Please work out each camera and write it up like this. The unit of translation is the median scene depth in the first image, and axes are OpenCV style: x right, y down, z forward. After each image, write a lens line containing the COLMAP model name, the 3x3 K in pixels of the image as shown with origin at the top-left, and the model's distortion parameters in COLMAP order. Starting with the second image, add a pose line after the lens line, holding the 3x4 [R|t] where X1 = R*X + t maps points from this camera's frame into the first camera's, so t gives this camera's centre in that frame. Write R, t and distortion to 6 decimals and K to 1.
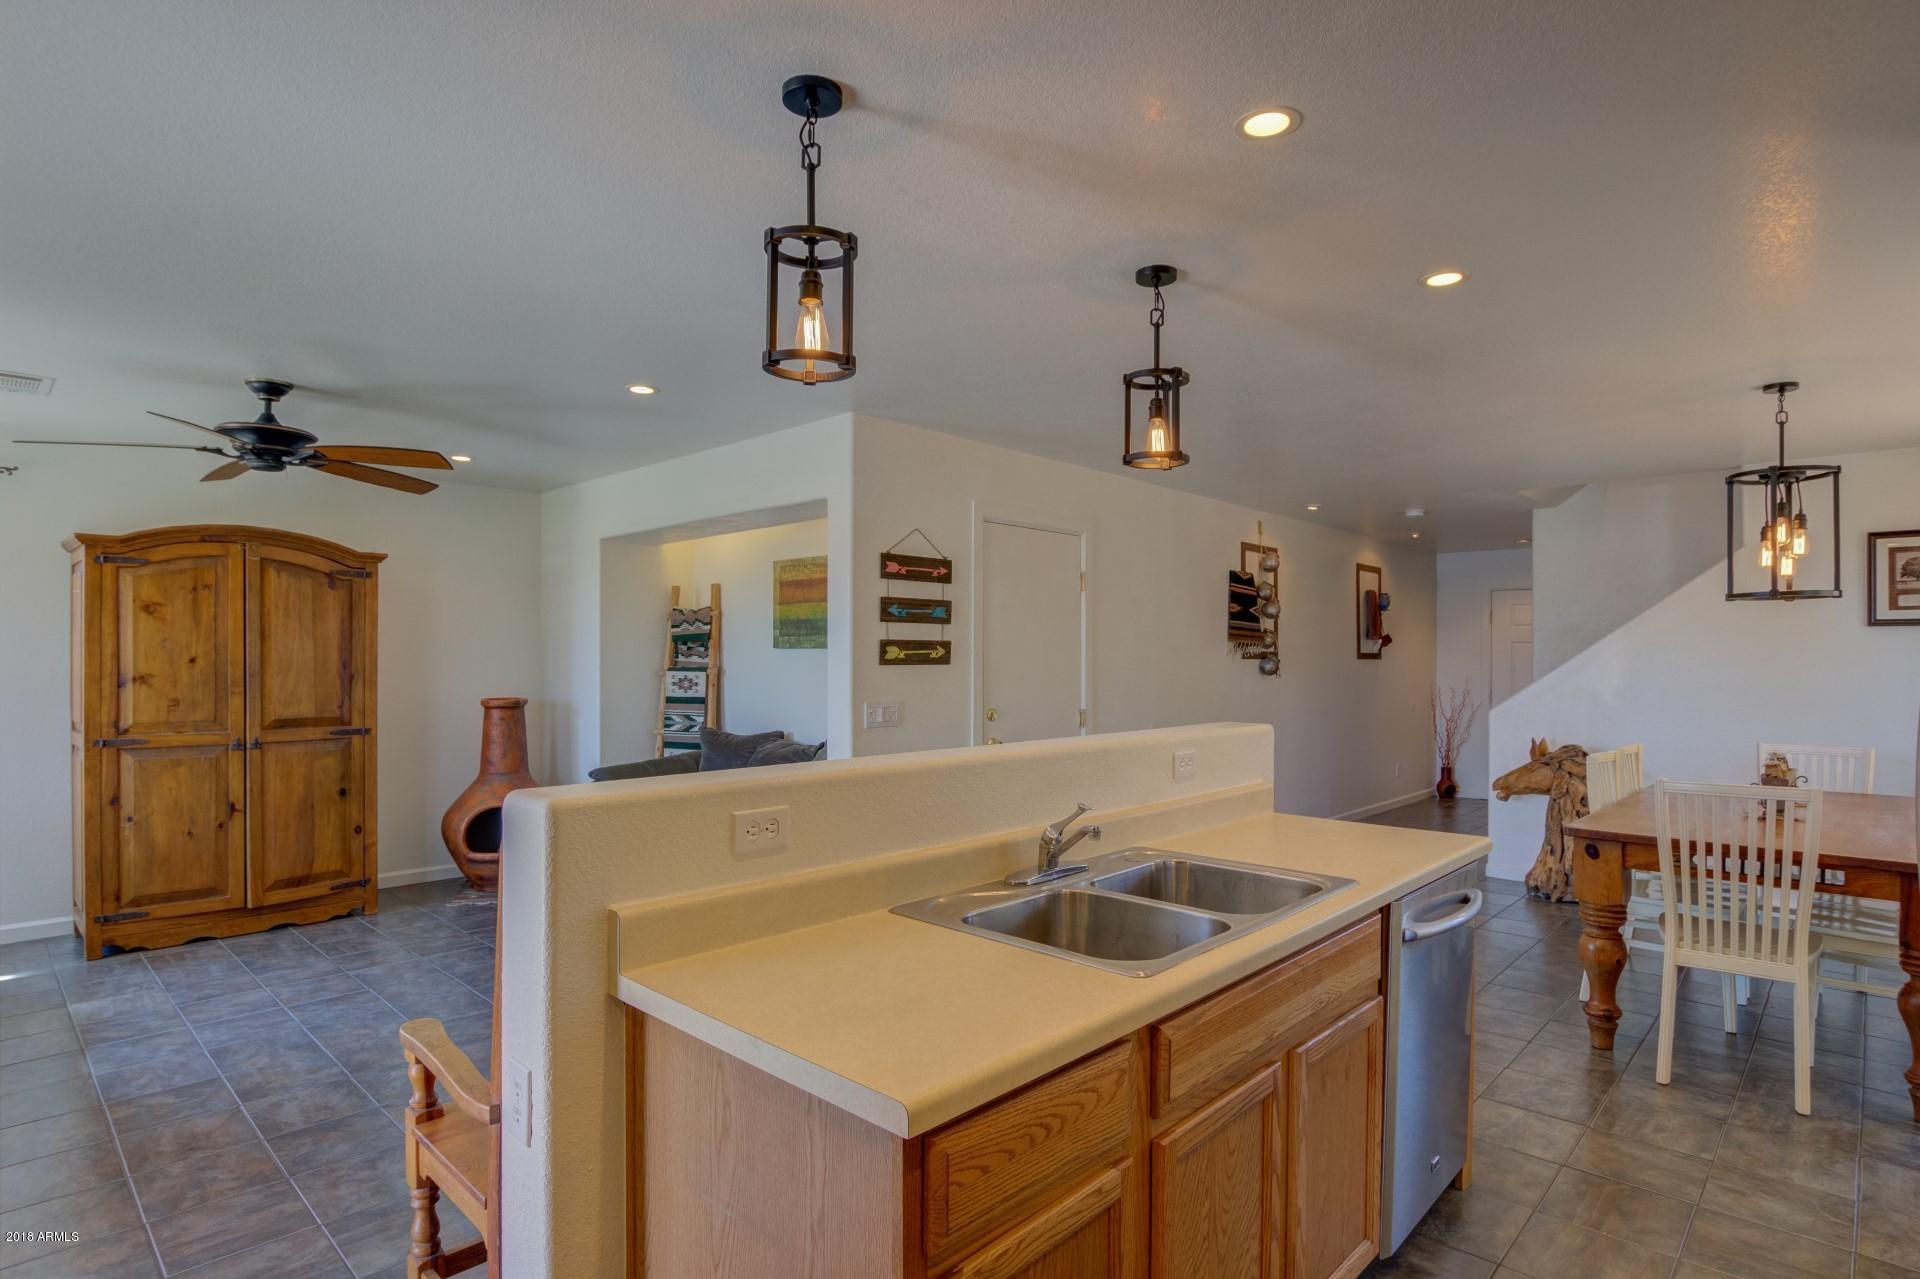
lens RADIAL K [[1009.8, 0, 957.6], [0, 1009.8, 656.4], [0, 0, 1]] dist [-0.008499, -0.000303]
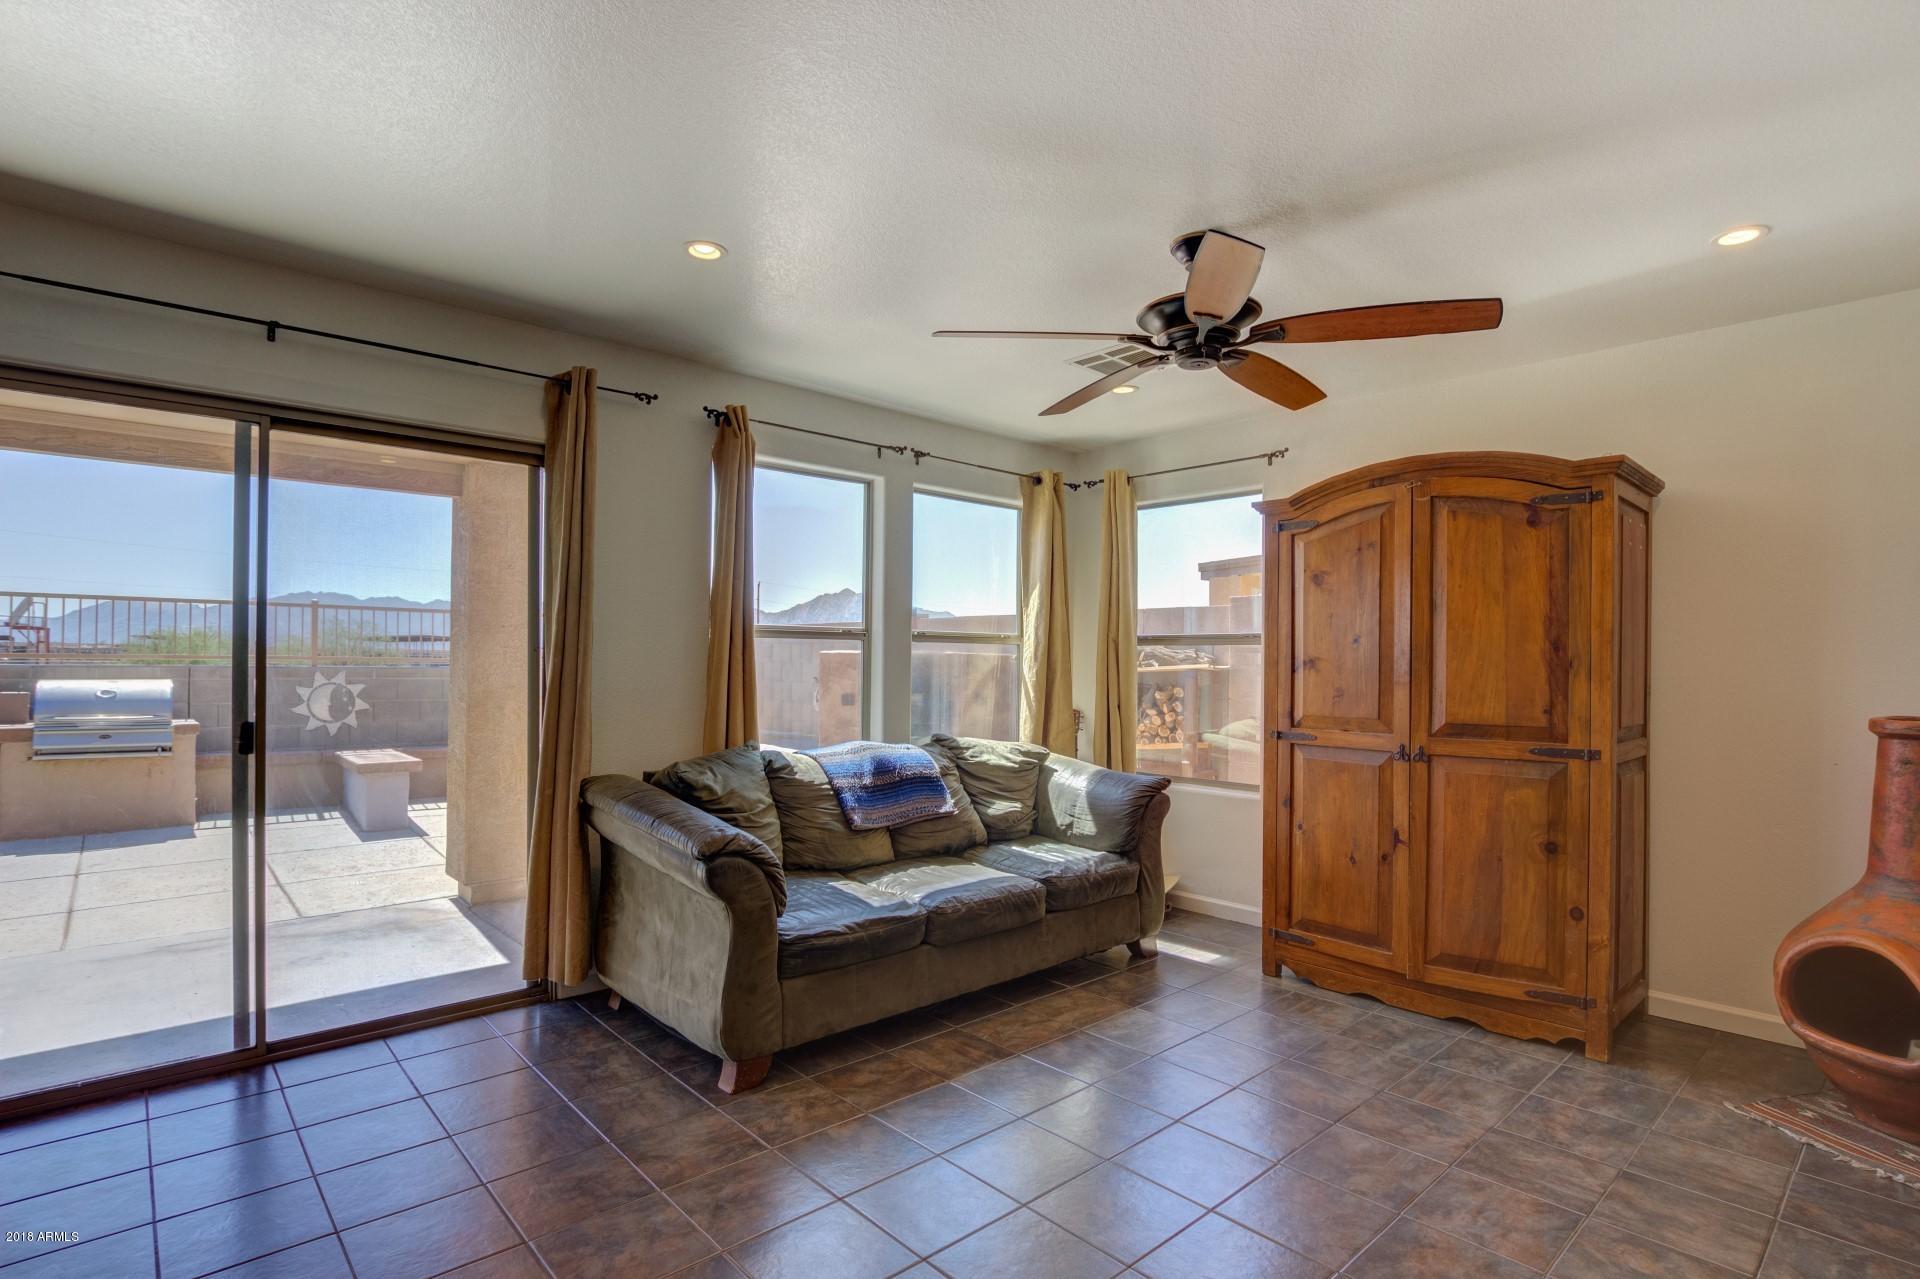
lens RADIAL K [[941.0, 0, 949.5], [0, 941.0, 659.8], [0, 0, 1]] dist [-0.019752, -0.000529]
pose [[-0.057535, -0.007099, -0.998318, -0.005828], [-0.007765, 0.999948, -0.006663, 0.025396], [0.998313, 0.007369, -0.057587, 0.687393]]
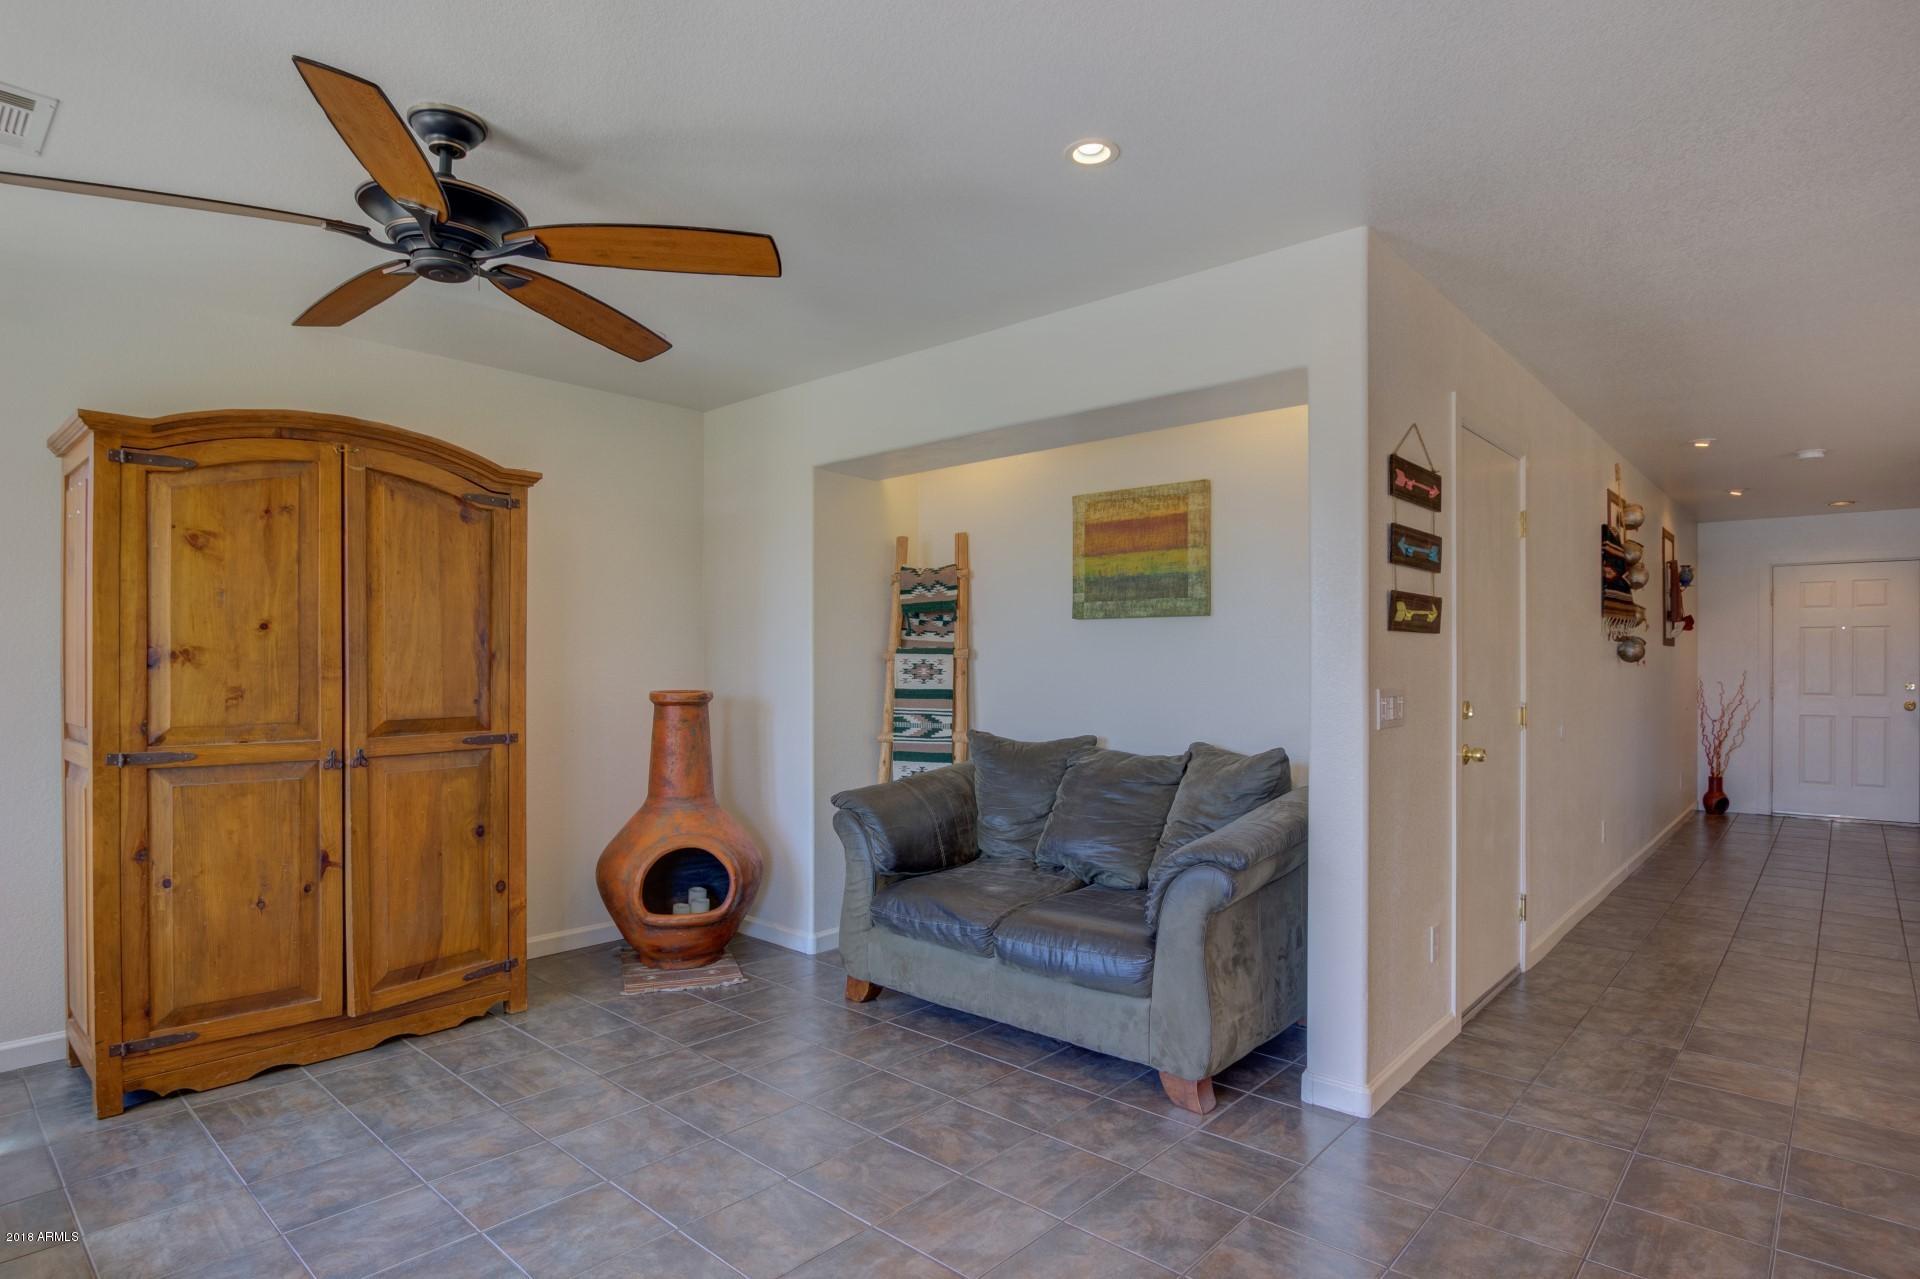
lens RADIAL K [[1024.3, 0, 961.7], [0, 1024.3, 660.2], [0, 0, 1]] dist [-0.004483, -0.002432]
pose [[0.999498, -0.000786, 0.031678, -0.330482], [0.000791, 1.000000, -0.000147, 0.024411], [-0.031678, 0.000172, 0.999498, 0.332839]]
